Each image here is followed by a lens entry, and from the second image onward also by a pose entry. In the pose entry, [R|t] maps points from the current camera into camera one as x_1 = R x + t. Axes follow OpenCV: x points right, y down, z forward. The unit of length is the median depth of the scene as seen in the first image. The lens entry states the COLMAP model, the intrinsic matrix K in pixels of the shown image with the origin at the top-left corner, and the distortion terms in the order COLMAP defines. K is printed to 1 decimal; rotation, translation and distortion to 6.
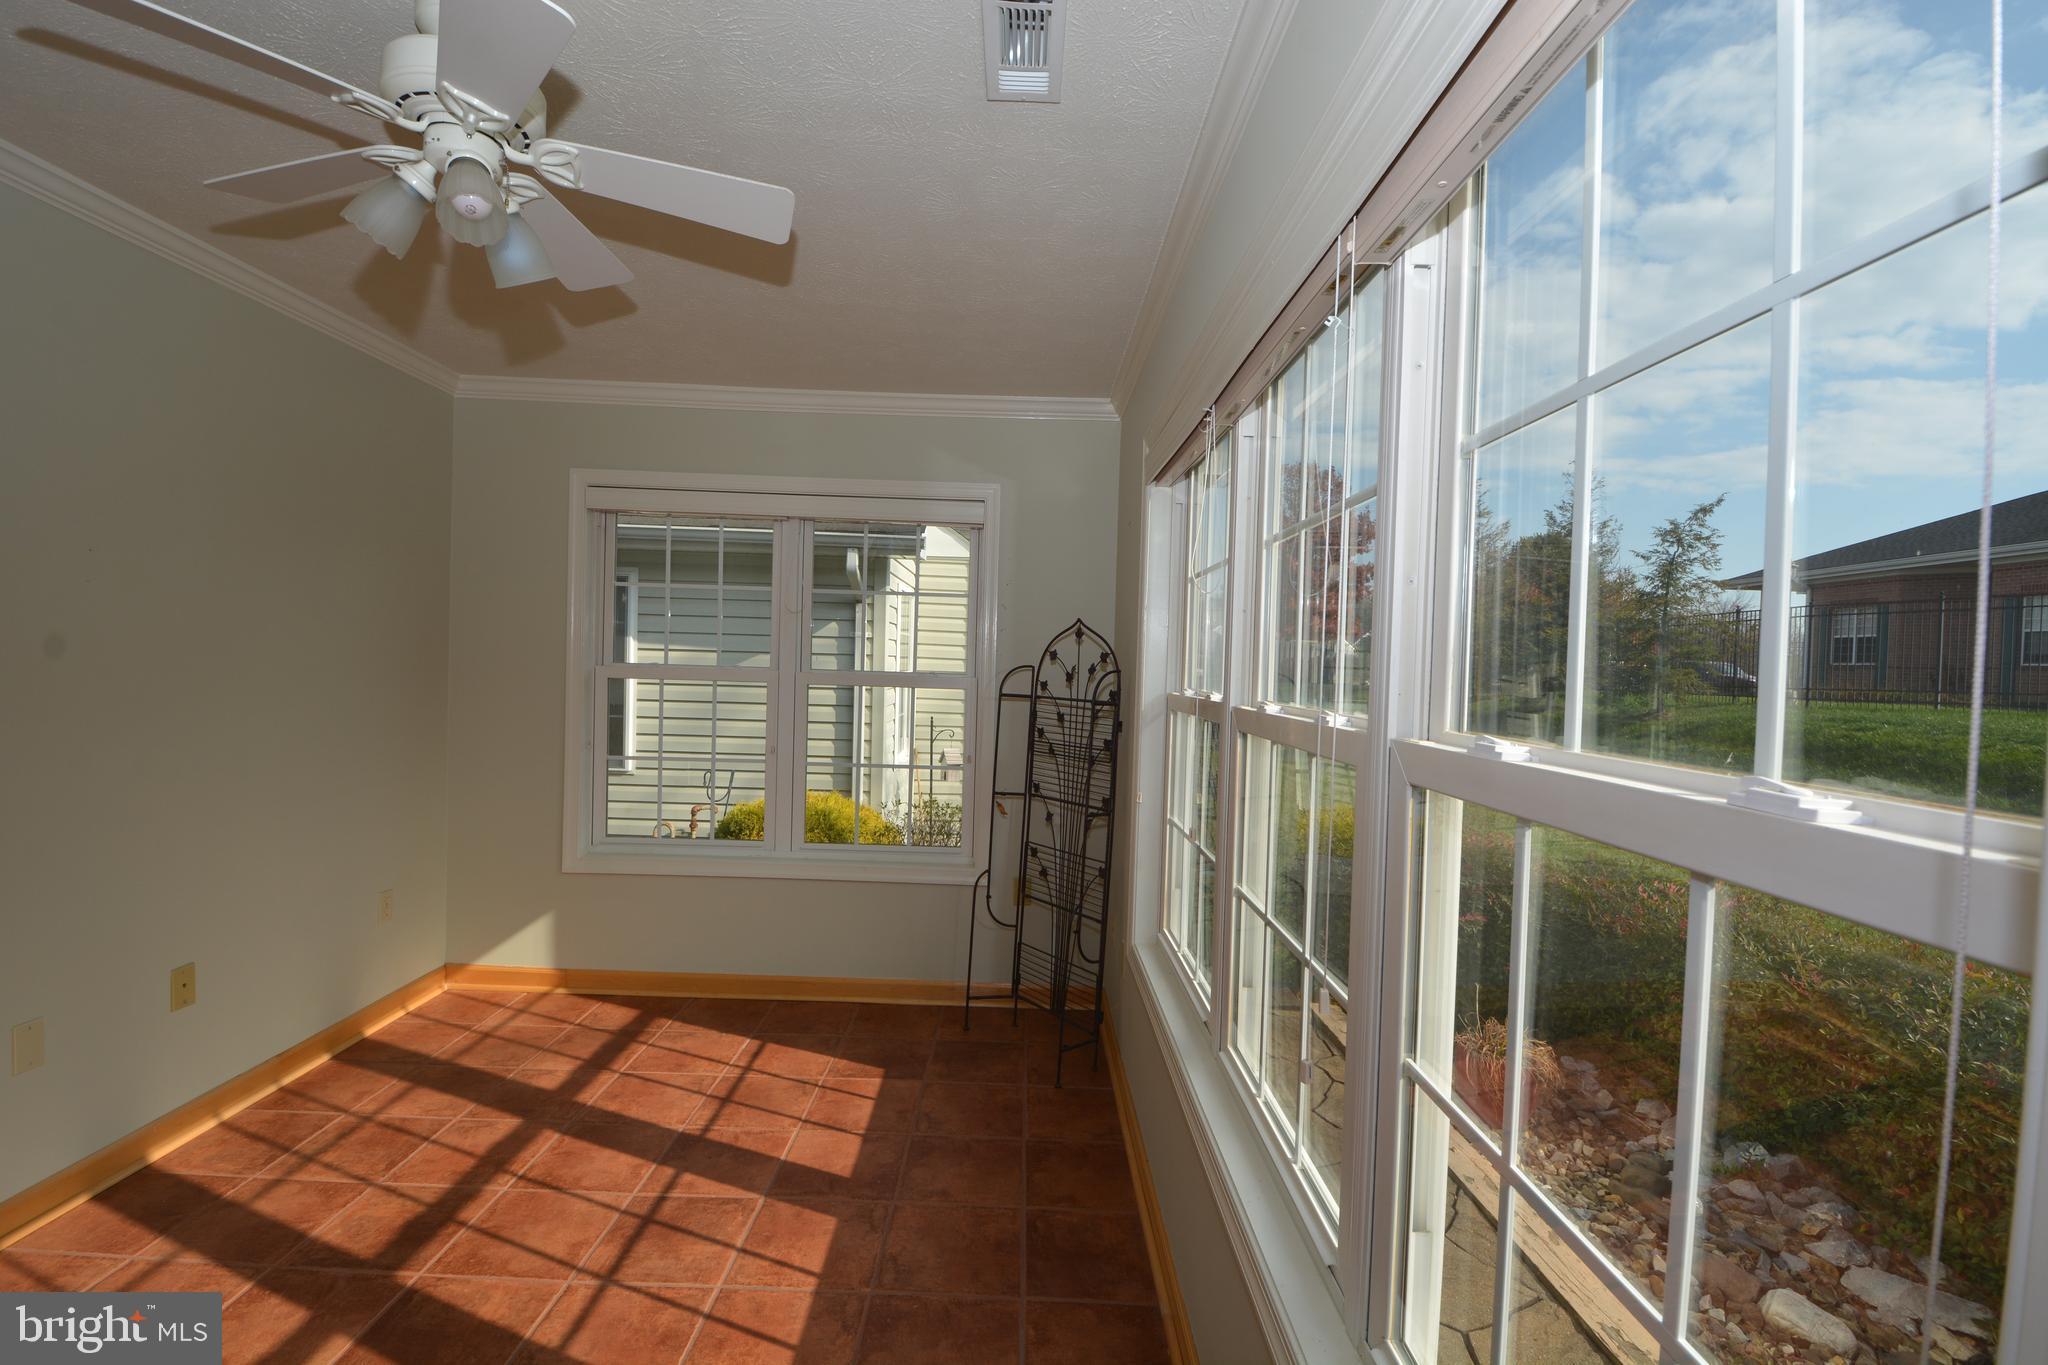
lens RADIAL K [[893.4, 0, 1032.2], [0, 893.4, 687.2], [0, 0, 1]] dist [0.001833, -0.016356]
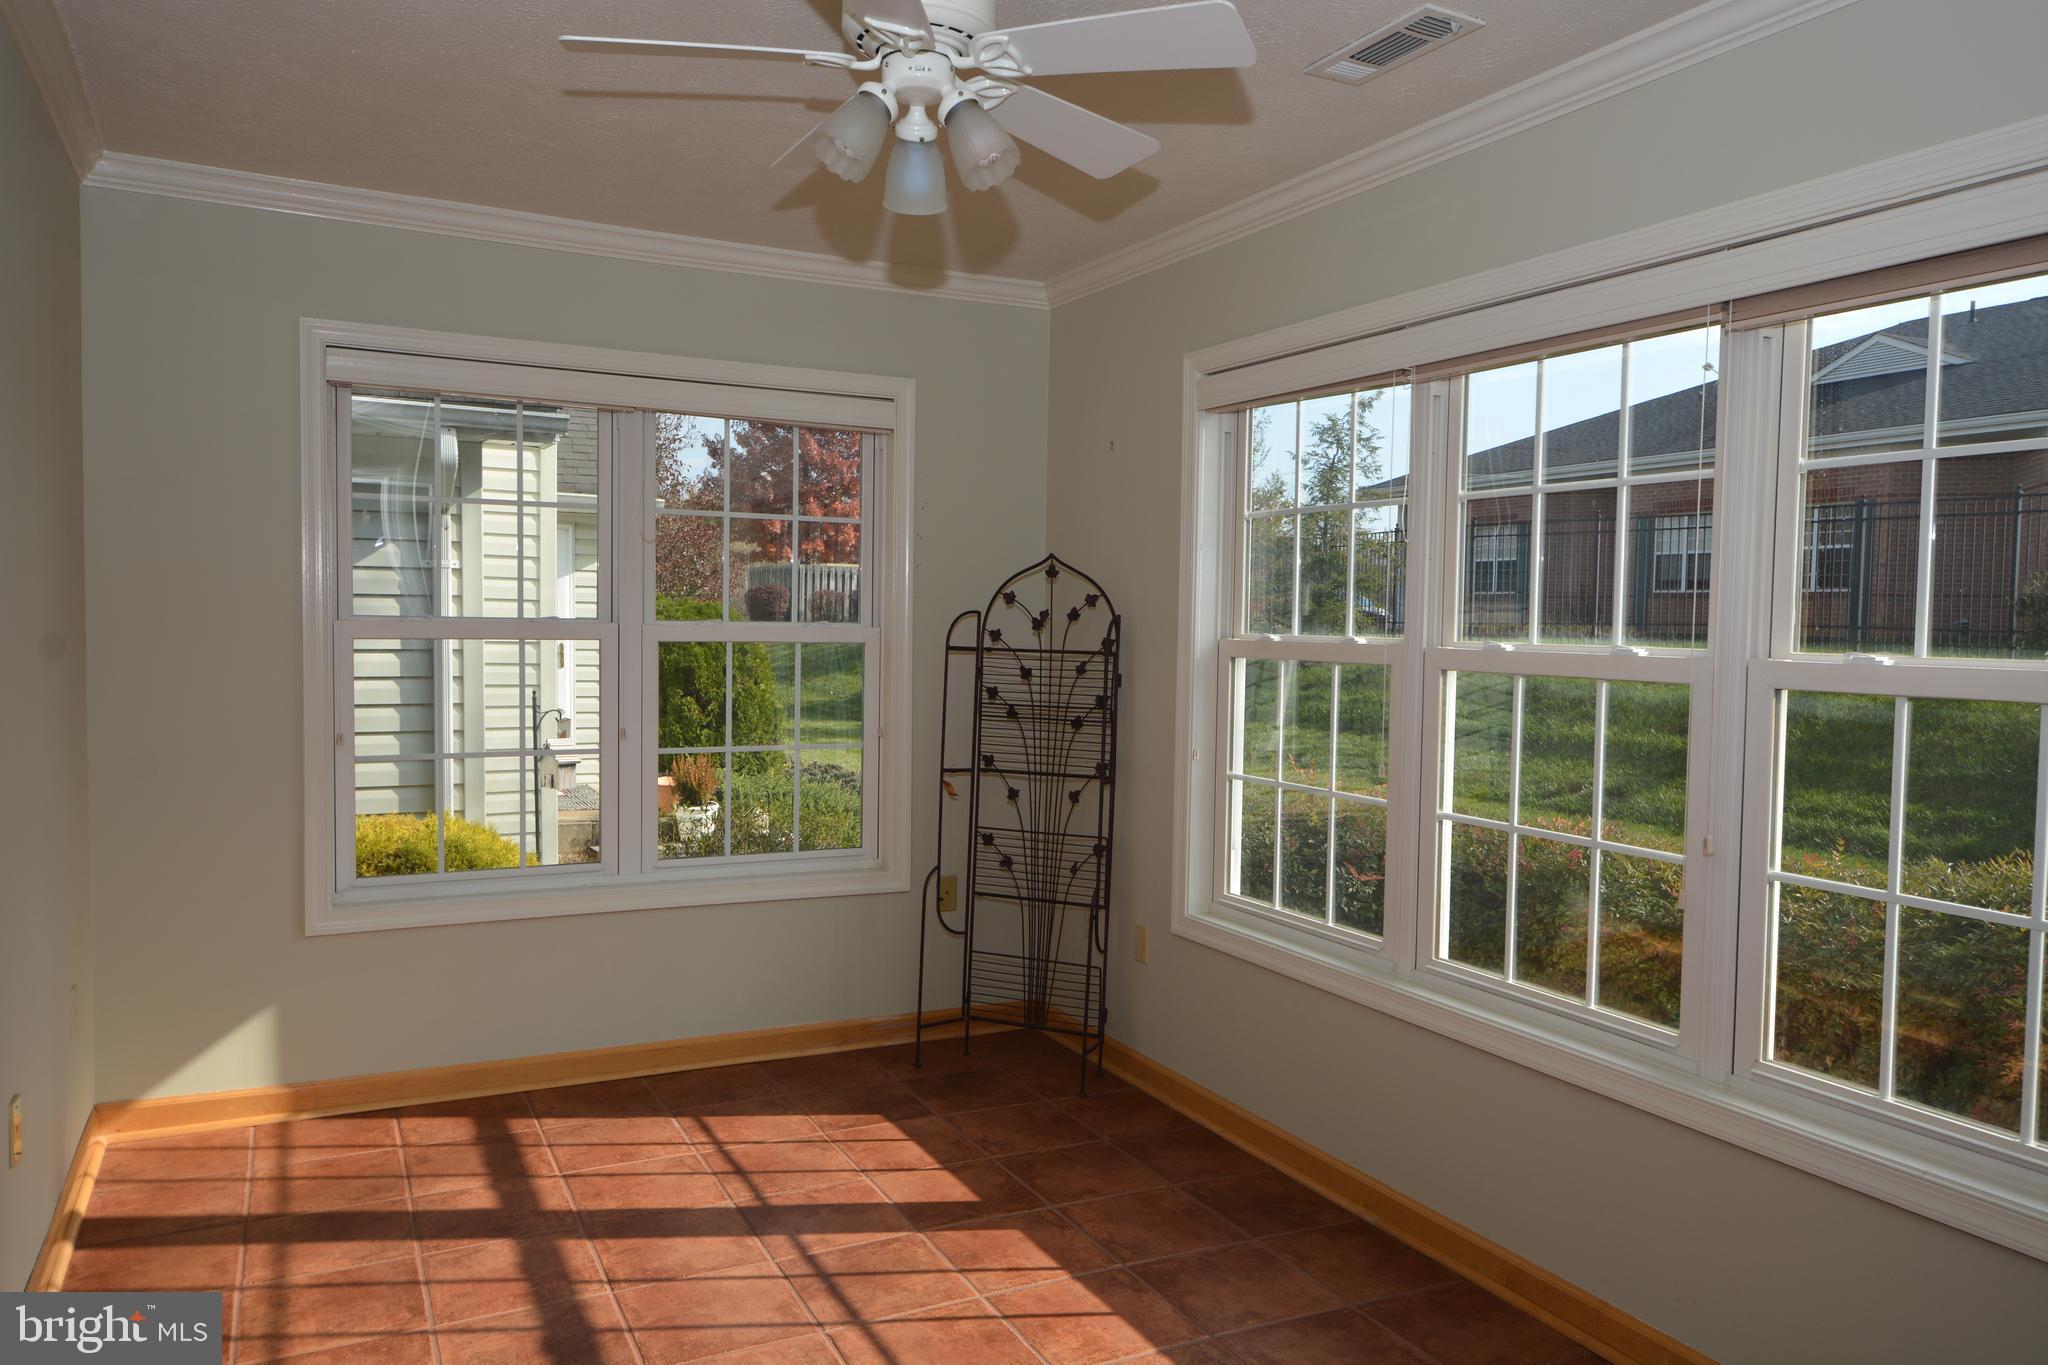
lens RADIAL K [[1445.3, 0, 1030.4], [0, 1445.3, 694.6], [0, 0, 1]] dist [-0.004515, -0.000193]
pose [[0.891230, -0.040021, 0.451783, -0.574298], [0.022136, 0.998750, 0.044806, -0.005958], [-0.453012, -0.029932, 0.891002, -0.197757]]
